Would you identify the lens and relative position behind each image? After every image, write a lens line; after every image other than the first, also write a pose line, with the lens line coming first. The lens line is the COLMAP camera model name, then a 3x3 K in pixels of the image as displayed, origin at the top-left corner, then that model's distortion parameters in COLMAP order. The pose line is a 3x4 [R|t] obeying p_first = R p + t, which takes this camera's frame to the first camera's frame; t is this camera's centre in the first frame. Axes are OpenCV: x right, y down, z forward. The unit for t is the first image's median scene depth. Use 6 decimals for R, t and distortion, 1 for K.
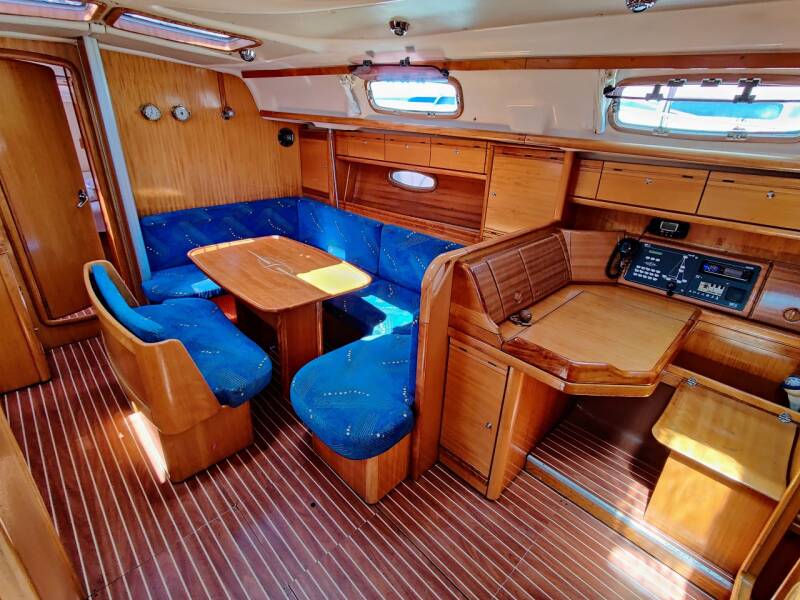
lens RADIAL K [[401.8, 0, 400.0], [0, 401.8, 300.0], [0, 0, 1]] dist [0.003706, 0.000820]
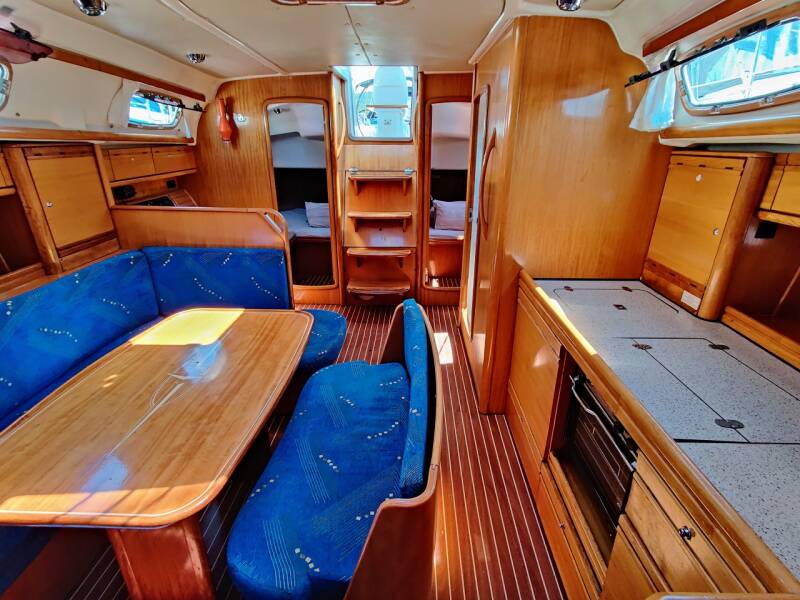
lens RADIAL K [[401.8, 0, 400.0], [0, 401.8, 300.0], [0, 0, 1]] dist [0.003706, 0.000820]
pose [[-0.698879, -0.318892, 0.640216, -0.957060], [0.259215, 0.721325, 0.642260, -0.507610], [-0.666615, 0.614816, -0.421457, 1.068549]]
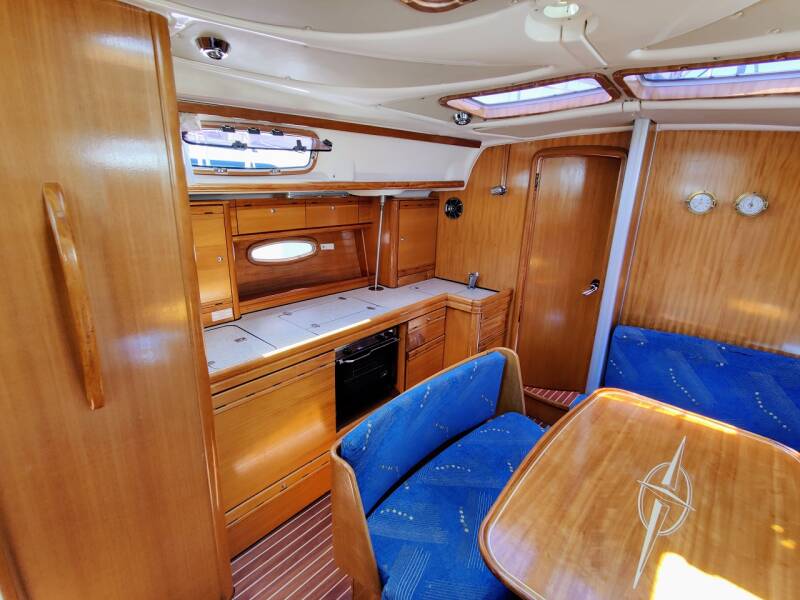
lens RADIAL K [[401.8, 0, 400.0], [0, 401.8, 300.0], [0, 0, 1]] dist [0.003706, 0.000820]
pose [[0.091521, 0.248351, -0.964337, 0.082836], [-0.437264, 0.880068, 0.185150, -0.266292], [0.894664, 0.404724, 0.189140, 0.565073]]
